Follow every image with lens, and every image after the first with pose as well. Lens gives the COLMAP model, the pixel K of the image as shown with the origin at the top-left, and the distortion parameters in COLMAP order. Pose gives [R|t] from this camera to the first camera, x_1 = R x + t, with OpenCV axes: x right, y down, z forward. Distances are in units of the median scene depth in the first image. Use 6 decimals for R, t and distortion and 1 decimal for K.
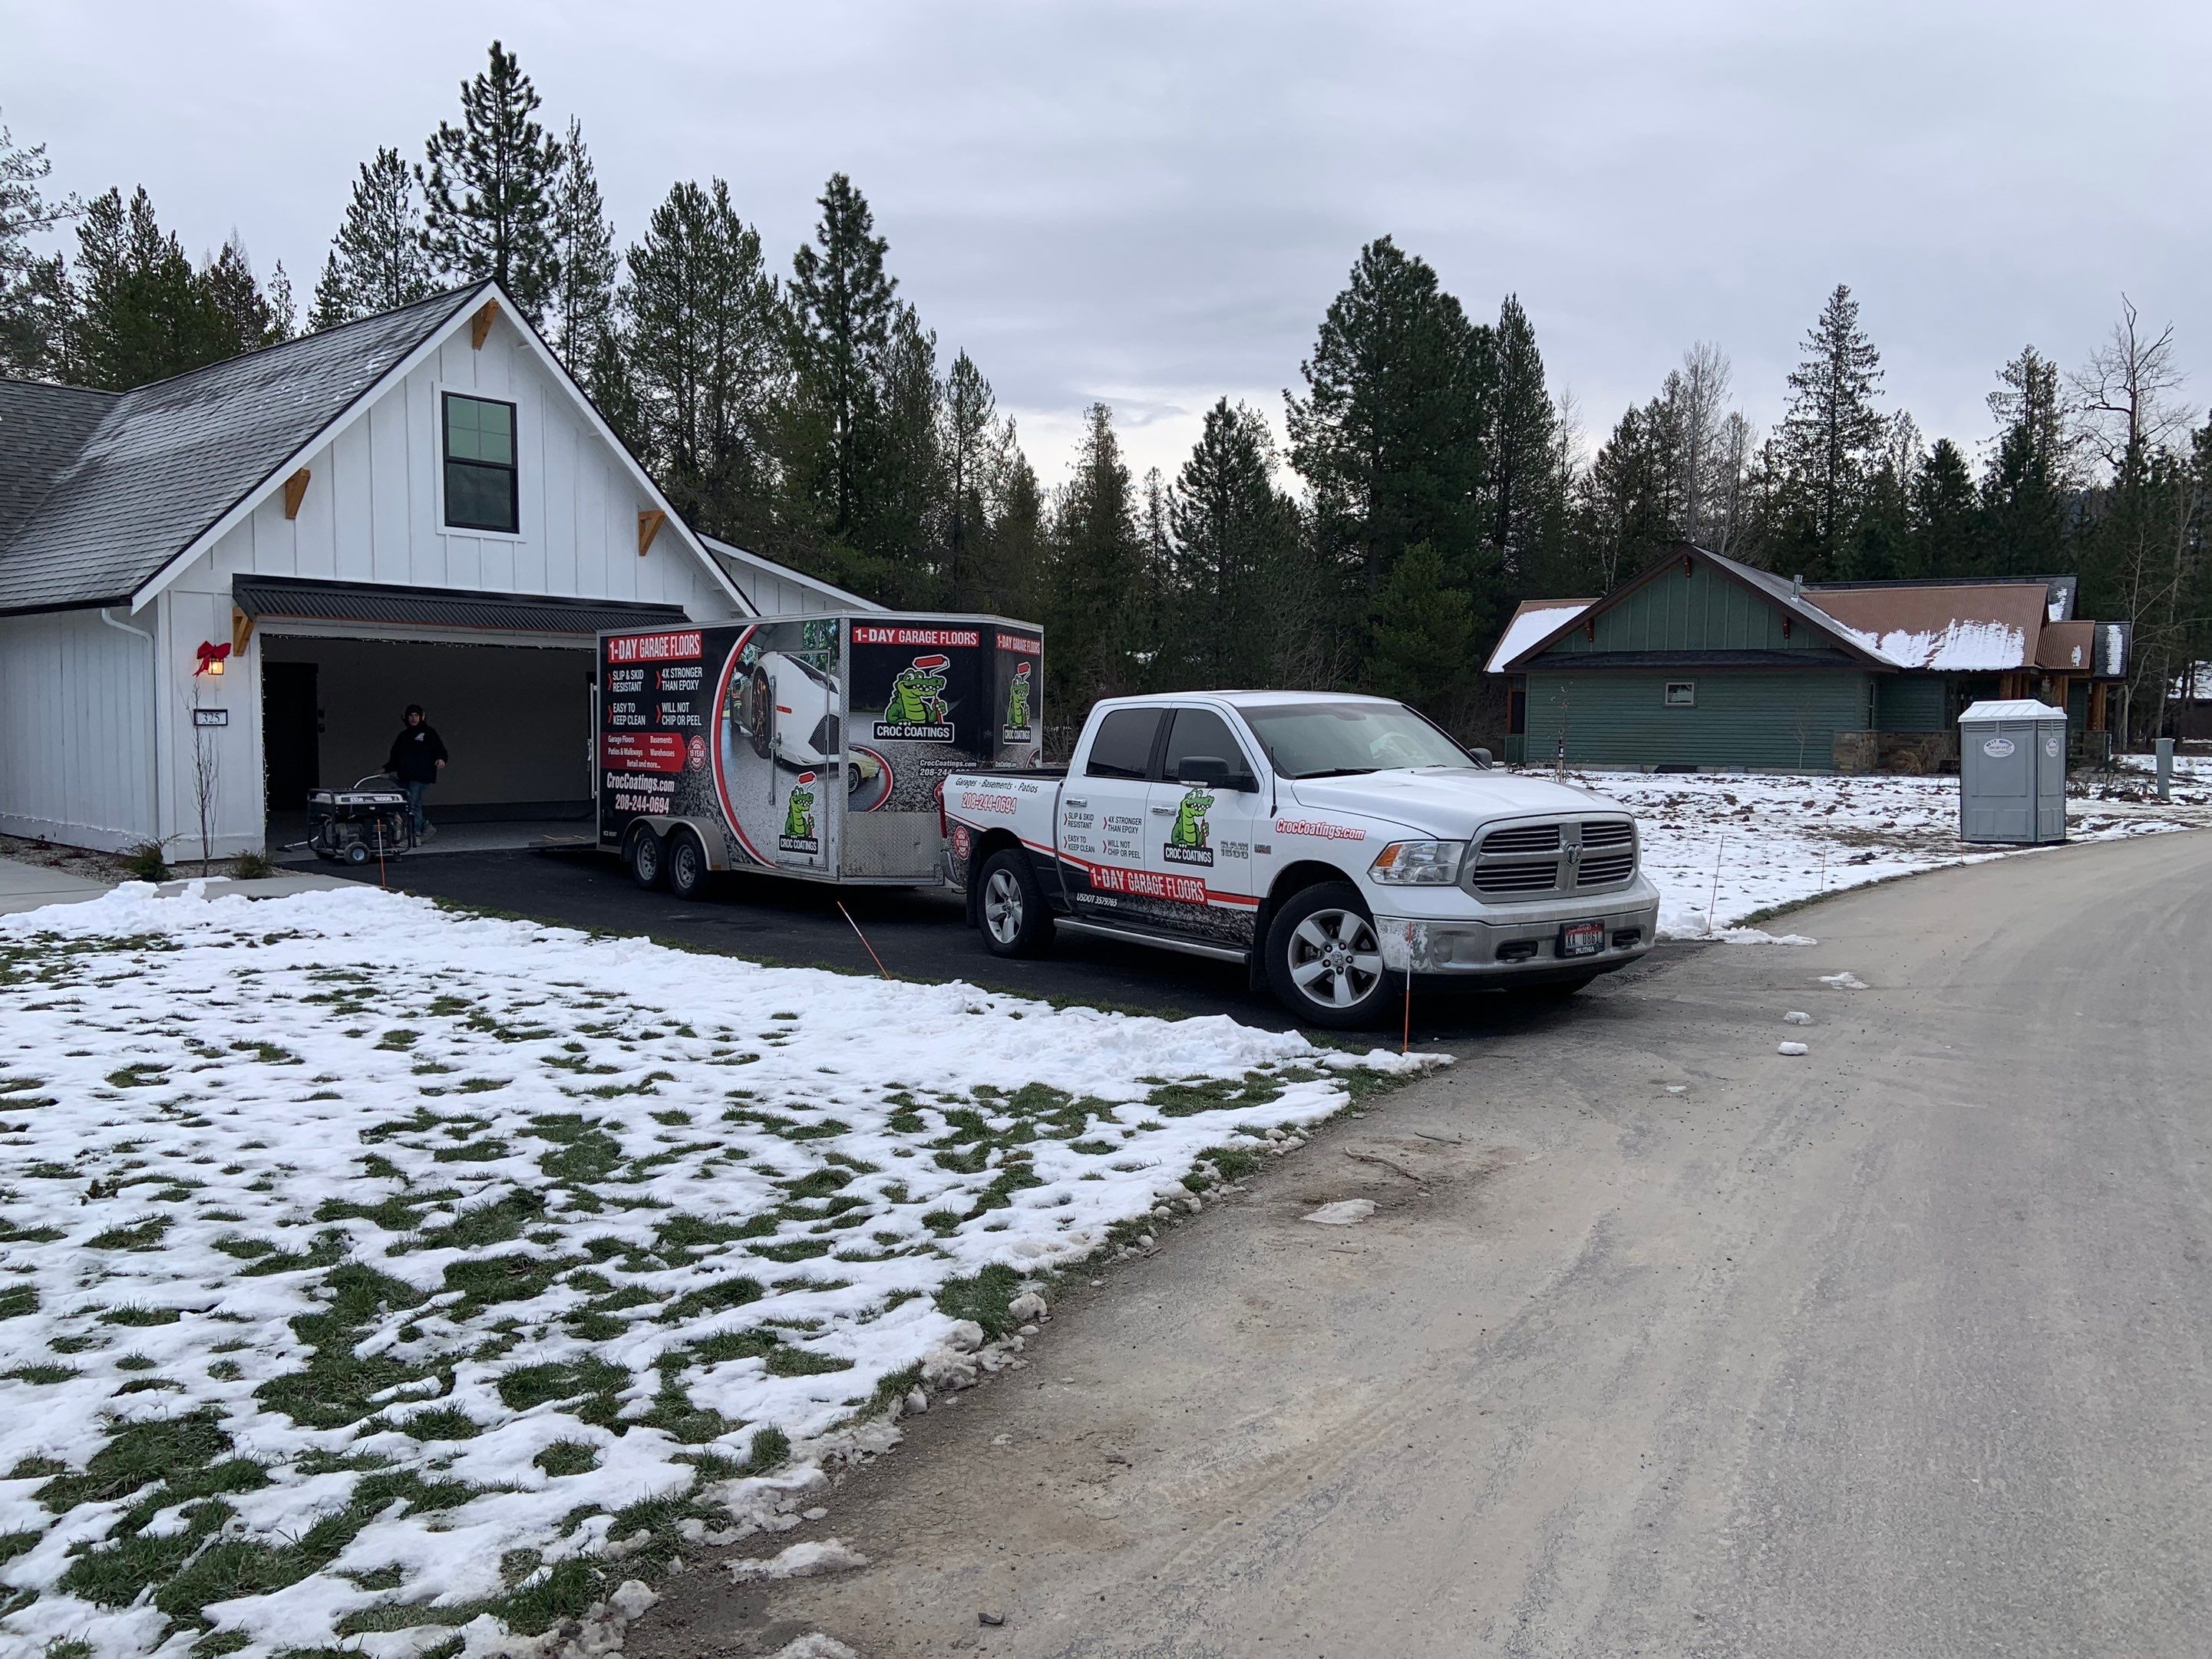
lens RADIAL K [[1699.9, 0, 1109.6], [0, 1699.9, 822.0], [0, 0, 1]] dist [0.155942, -0.235042]
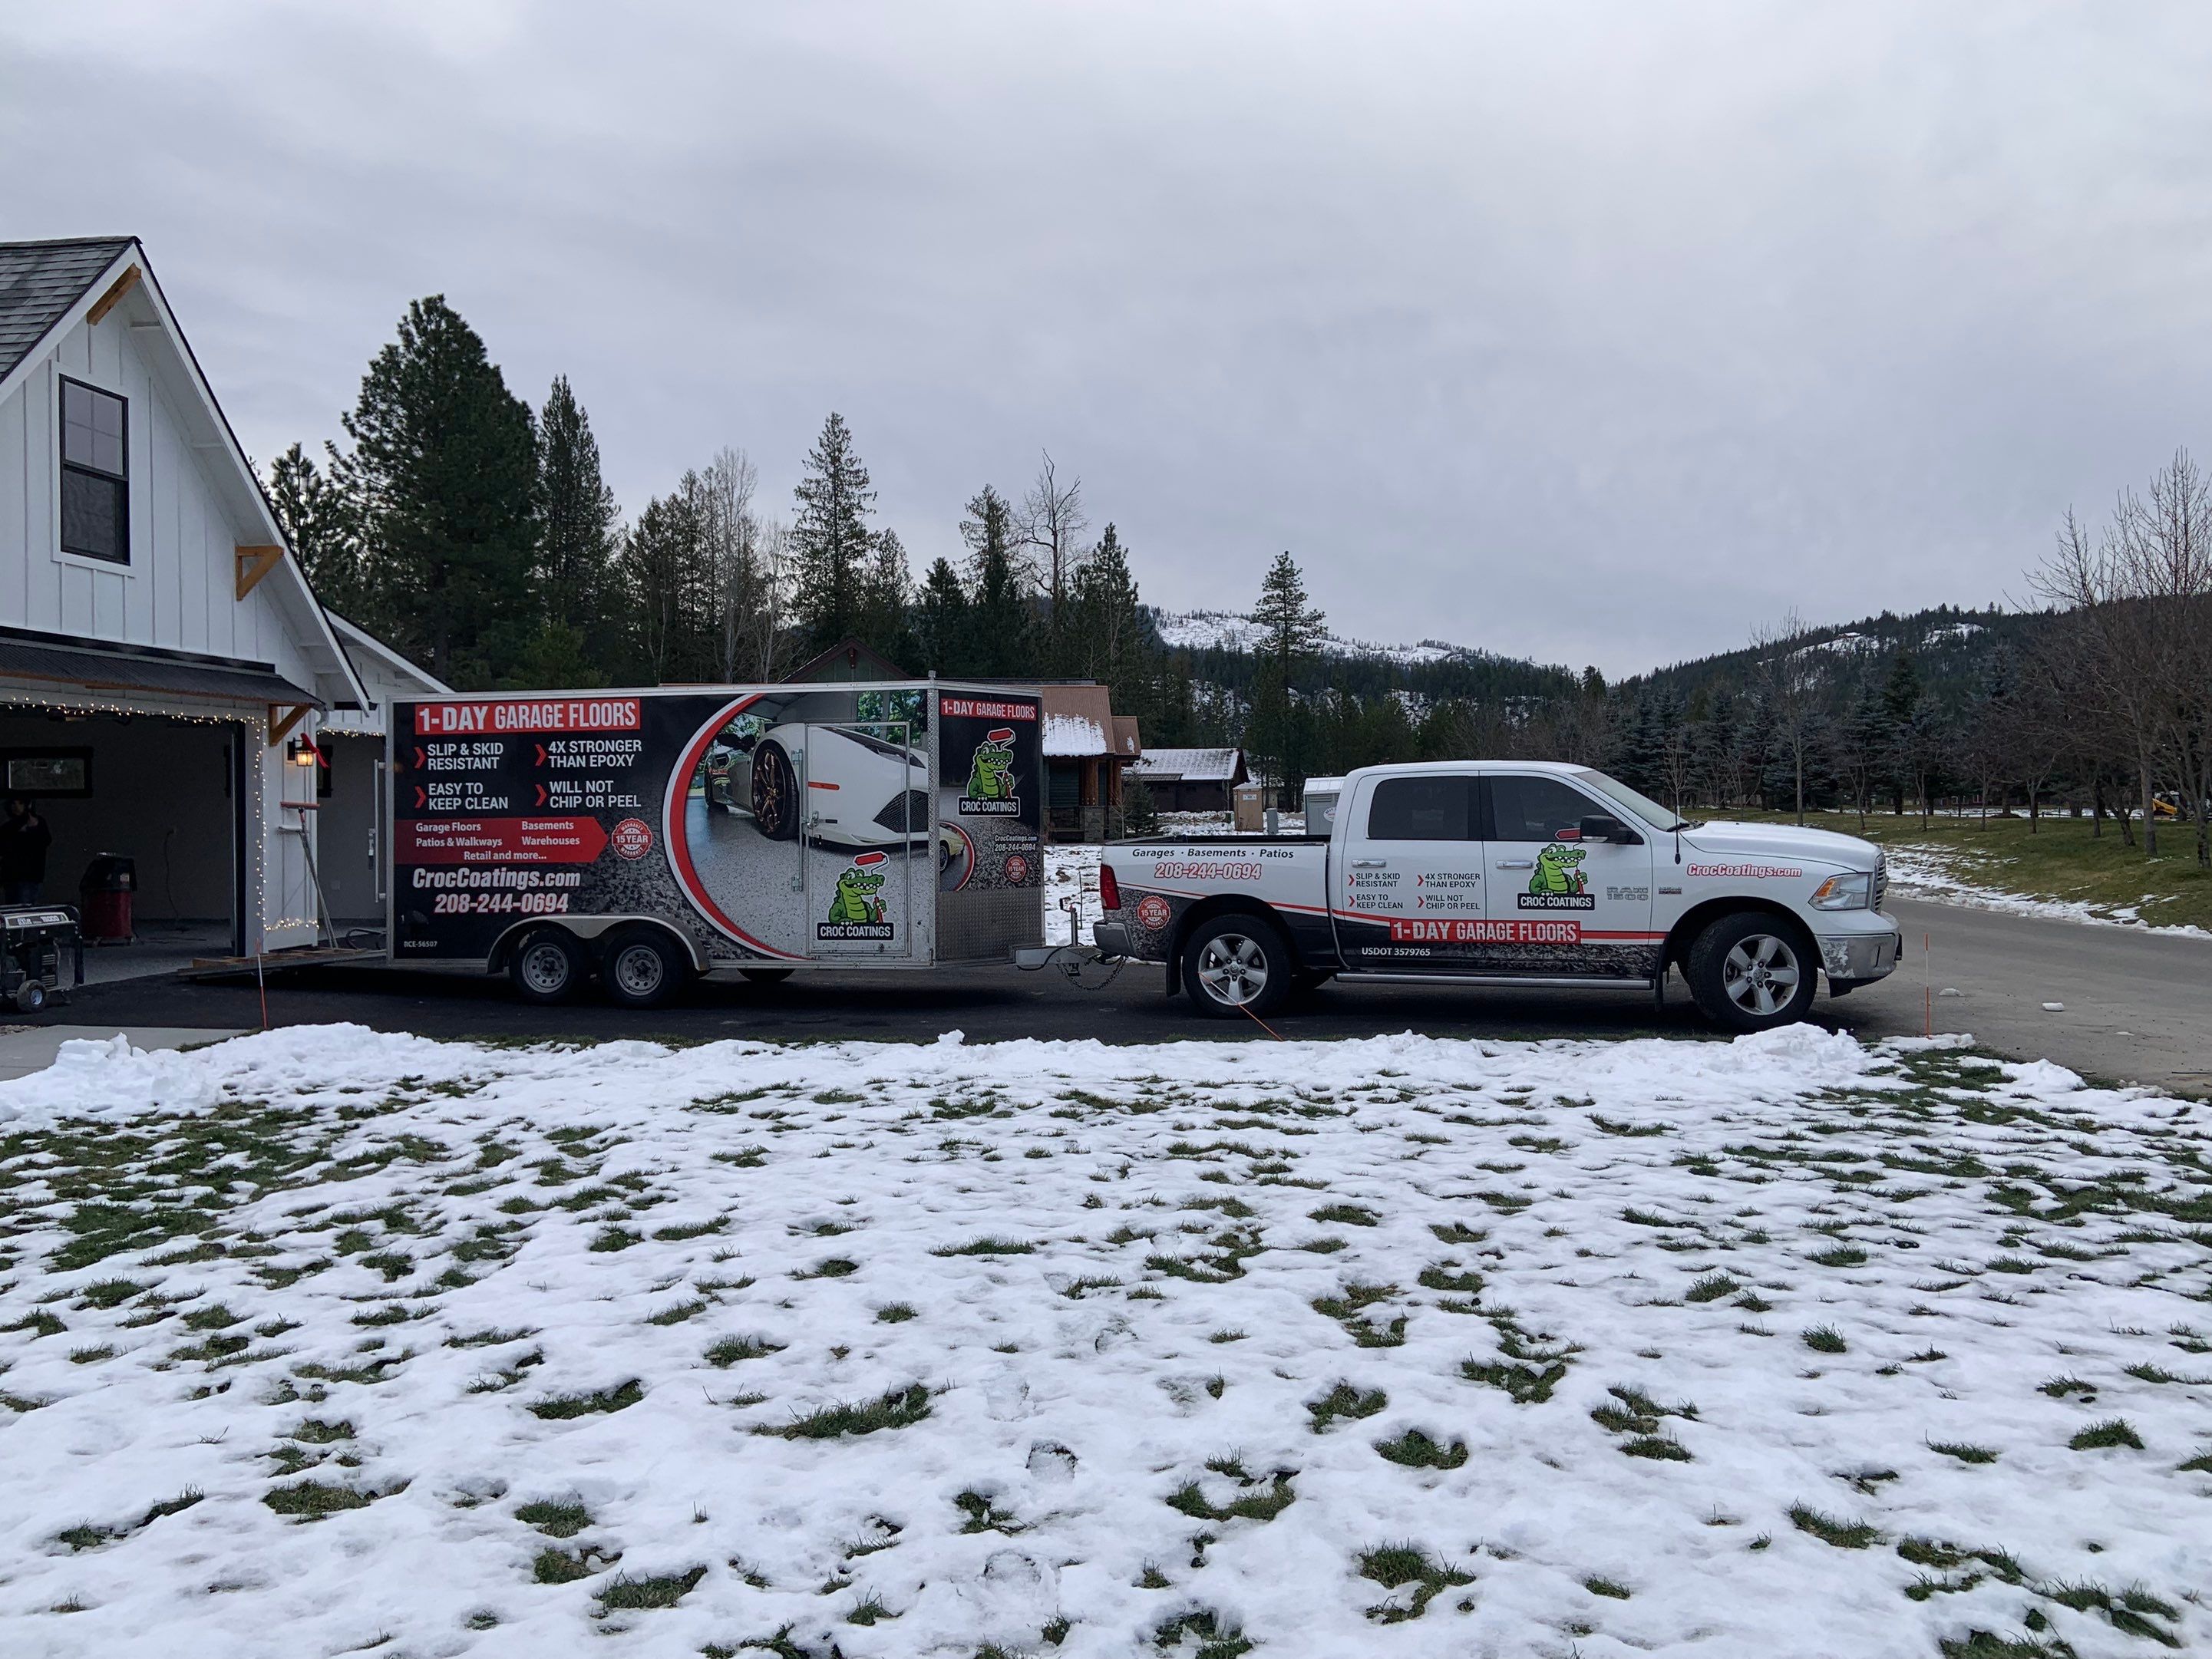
lens RADIAL K [[1699.9, 0, 1109.6], [0, 1699.9, 822.0], [0, 0, 1]] dist [0.155942, -0.235042]
pose [[0.793139, -0.021905, 0.608646, -0.554553], [0.051949, 0.998144, -0.031773, -0.008280], [-0.606821, 0.056819, 0.792805, 0.159755]]
